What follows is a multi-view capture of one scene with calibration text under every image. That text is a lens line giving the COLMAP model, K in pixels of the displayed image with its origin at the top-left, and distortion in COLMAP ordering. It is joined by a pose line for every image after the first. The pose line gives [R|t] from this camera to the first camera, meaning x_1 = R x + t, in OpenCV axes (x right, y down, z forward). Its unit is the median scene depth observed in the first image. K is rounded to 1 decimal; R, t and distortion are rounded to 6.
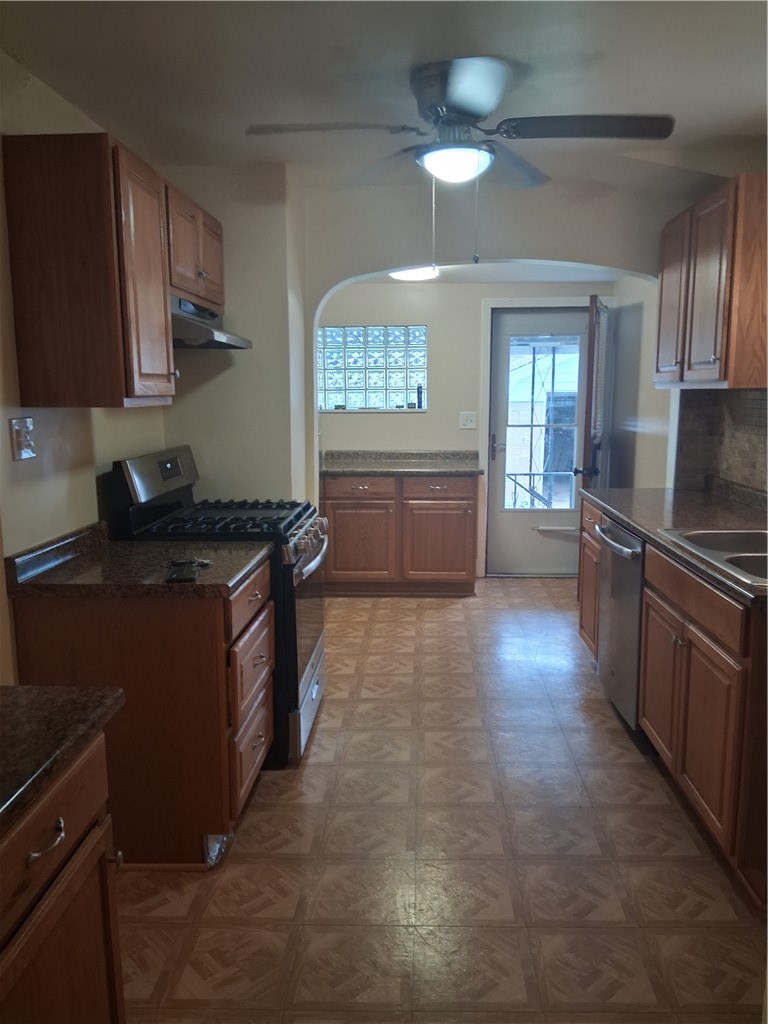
lens RADIAL K [[803.2, 0, 400.1], [0, 803.2, 532.5], [0, 0, 1]] dist [0.191084, -0.334386]
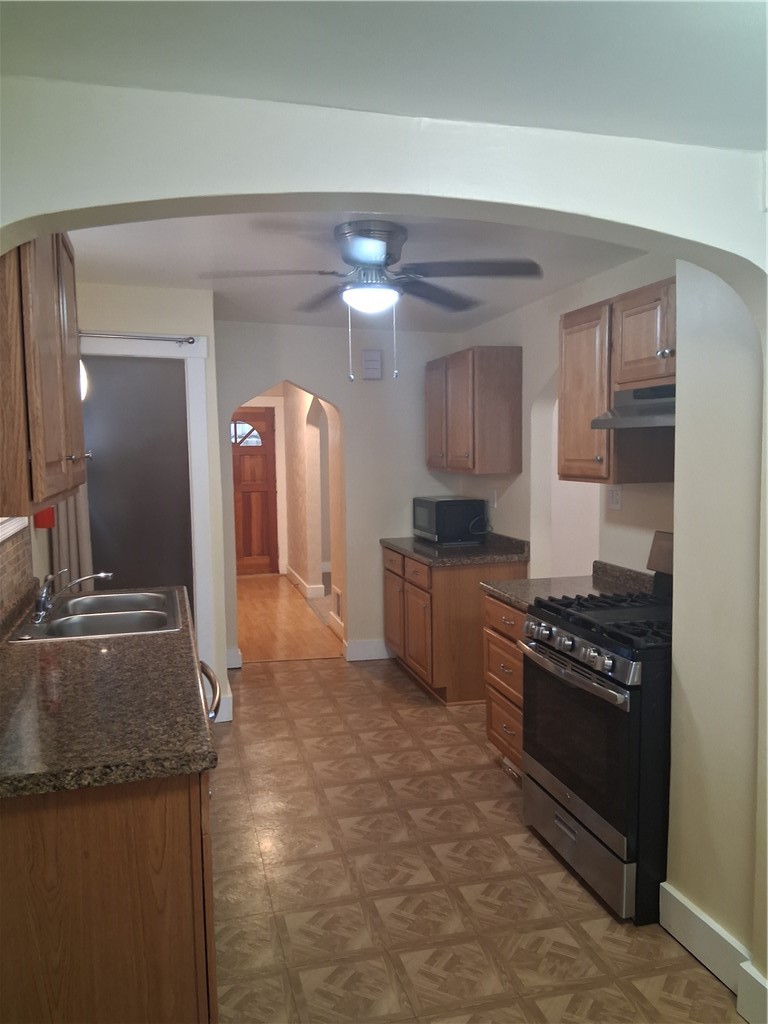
lens RADIAL K [[798.2, 0, 384.0], [0, 798.2, 512.0], [0, 0, 1]] dist [0.171900, -0.292955]
pose [[-0.958990, 0.040958, -0.280463, 0.322784], [-0.031243, 0.968198, 0.248225, -0.353700], [0.281711, 0.246808, -0.927213, 1.776032]]
